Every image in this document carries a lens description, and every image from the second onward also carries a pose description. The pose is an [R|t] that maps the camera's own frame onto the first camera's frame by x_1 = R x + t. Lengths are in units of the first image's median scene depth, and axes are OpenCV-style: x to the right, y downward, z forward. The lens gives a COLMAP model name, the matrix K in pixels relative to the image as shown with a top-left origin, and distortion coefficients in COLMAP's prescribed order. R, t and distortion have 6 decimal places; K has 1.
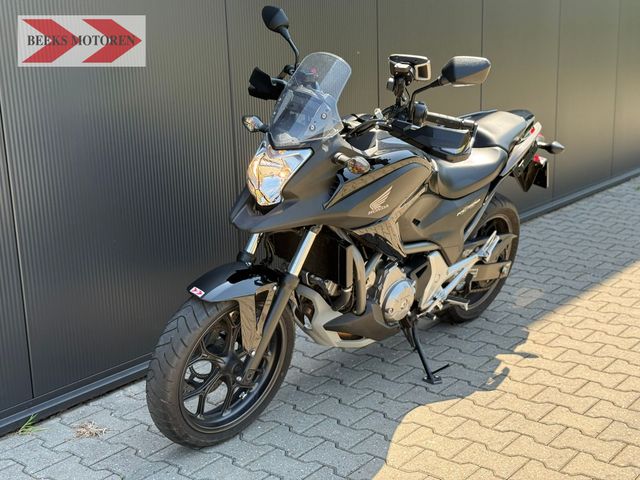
lens RADIAL K [[897.1, 0, 320.0], [0, 897.1, 240.0], [0, 0, 1]] dist [0.130106, -0.150748]
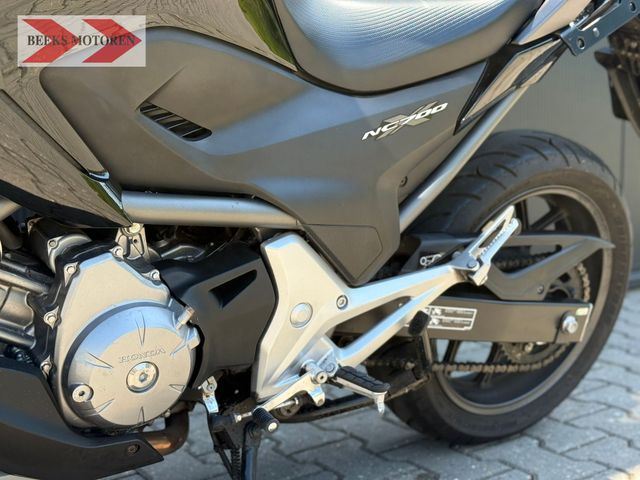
lens RADIAL K [[897.1, 0, 320.0], [0, 897.1, 240.0], [0, 0, 1]] dist [0.130106, -0.150748]
pose [[0.963553, 0.051376, -0.262538, 0.230178], [-0.074427, 0.994123, -0.078619, 0.041133], [0.256956, 0.095294, 0.961713, 0.660025]]
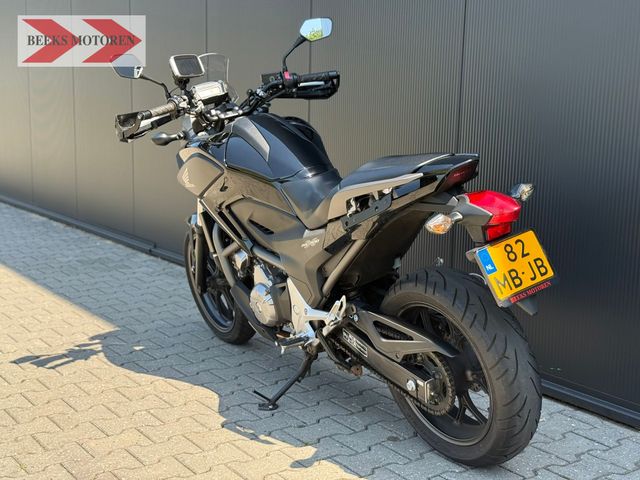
lens RADIAL K [[897.1, 0, 320.0], [0, 897.1, 240.0], [0, 0, 1]] dist [0.130106, -0.150748]
pose [[-0.271436, 0.180065, -0.945462, 0.960732], [-0.241020, 0.938325, 0.247901, -0.250542], [0.931790, 0.295165, -0.211296, 1.194730]]
